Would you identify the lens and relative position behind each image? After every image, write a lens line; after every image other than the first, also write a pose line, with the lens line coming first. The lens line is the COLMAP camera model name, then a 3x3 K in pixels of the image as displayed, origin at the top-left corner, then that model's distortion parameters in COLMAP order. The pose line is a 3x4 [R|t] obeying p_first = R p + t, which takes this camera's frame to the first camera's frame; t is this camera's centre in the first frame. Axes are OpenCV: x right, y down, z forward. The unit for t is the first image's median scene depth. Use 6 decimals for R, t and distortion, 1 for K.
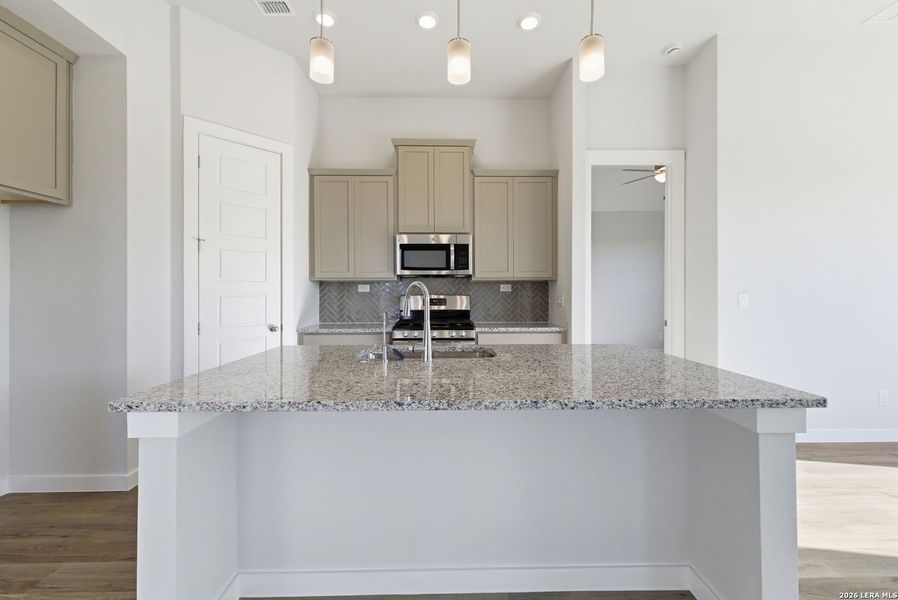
lens RADIAL K [[376.7, 0, 450.7], [0, 376.7, 295.0], [0, 0, 1]] dist [0.004588, -0.000196]
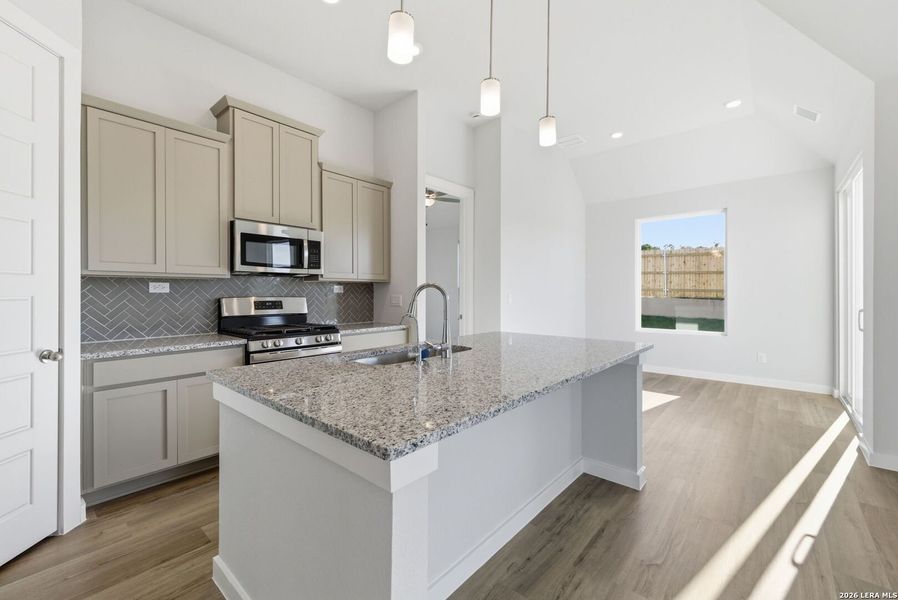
lens RADIAL K [[376.7, 0, 450.4], [0, 376.7, 292.9], [0, 0, 1]] dist [0.004588, -0.000196]
pose [[0.671478, 0.001510, 0.741023, -0.422439], [0.006716, 0.999944, -0.008124, 0.000971], [-0.740994, 0.010431, 0.671431, 0.138979]]
